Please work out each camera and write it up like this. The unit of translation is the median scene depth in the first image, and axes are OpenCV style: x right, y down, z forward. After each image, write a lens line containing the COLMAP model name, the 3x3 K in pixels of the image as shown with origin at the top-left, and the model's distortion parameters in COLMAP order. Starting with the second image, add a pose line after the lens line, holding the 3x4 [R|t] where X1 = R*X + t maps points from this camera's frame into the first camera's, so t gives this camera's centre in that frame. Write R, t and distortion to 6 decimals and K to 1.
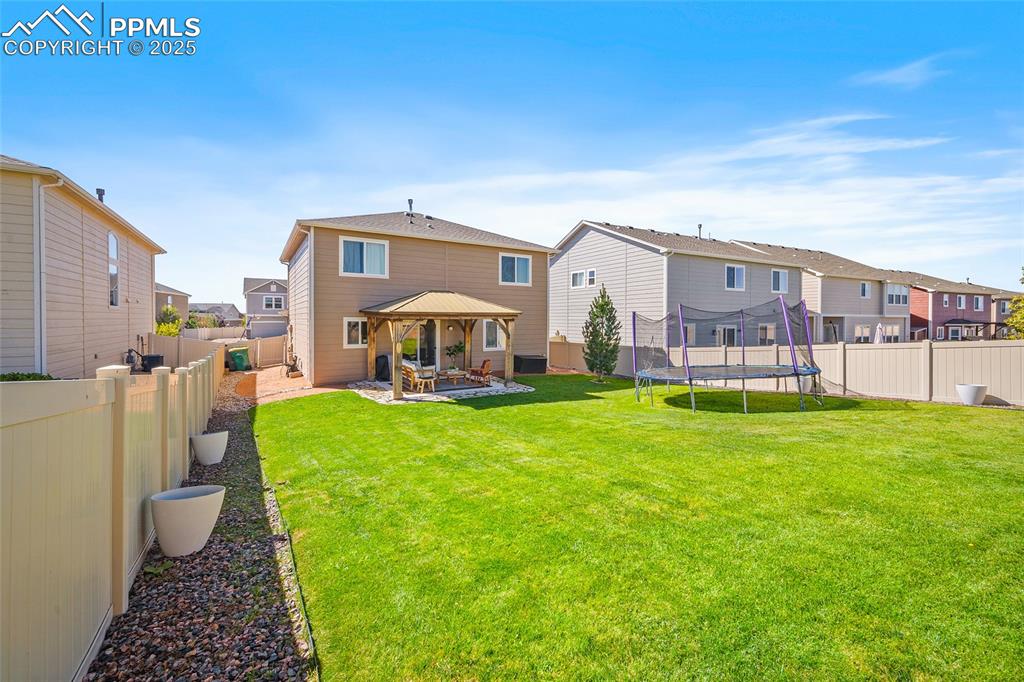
lens RADIAL K [[420.8, 0, 507.6], [0, 420.8, 338.3], [0, 0, 1]] dist [-0.000222, -0.000586]
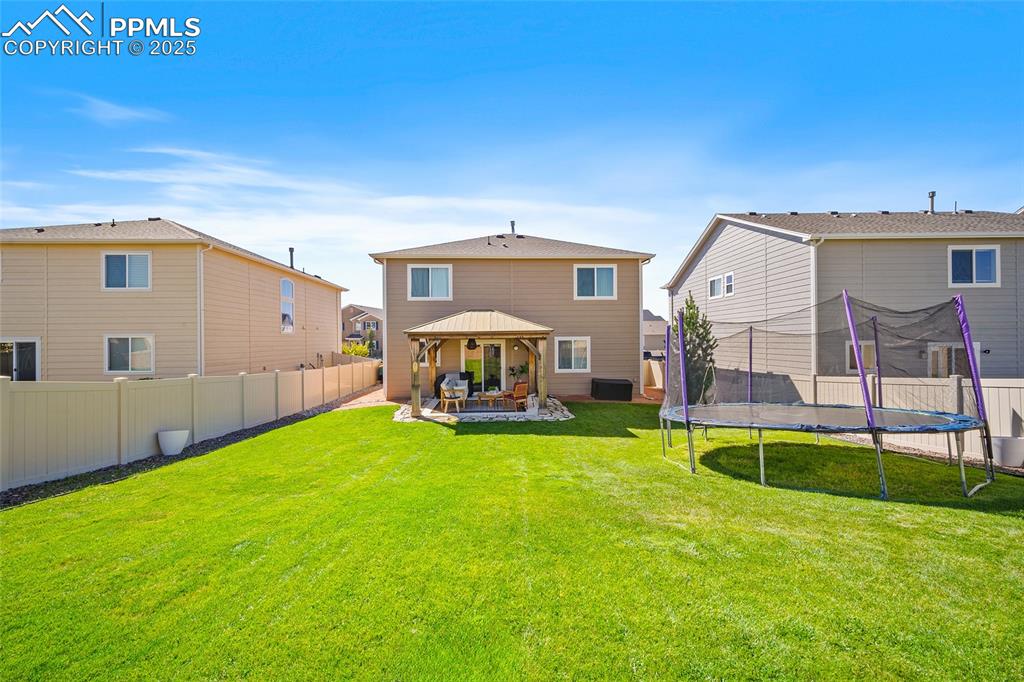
lens RADIAL K [[420.8, 0, 507.6], [0, 420.8, 338.3], [0, 0, 1]] dist [-0.000222, -0.000586]
pose [[0.867422, -0.013531, -0.497390, 0.306108], [-0.011379, 0.998829, -0.047018, -0.000600], [0.497443, 0.046444, 0.866252, 0.150895]]
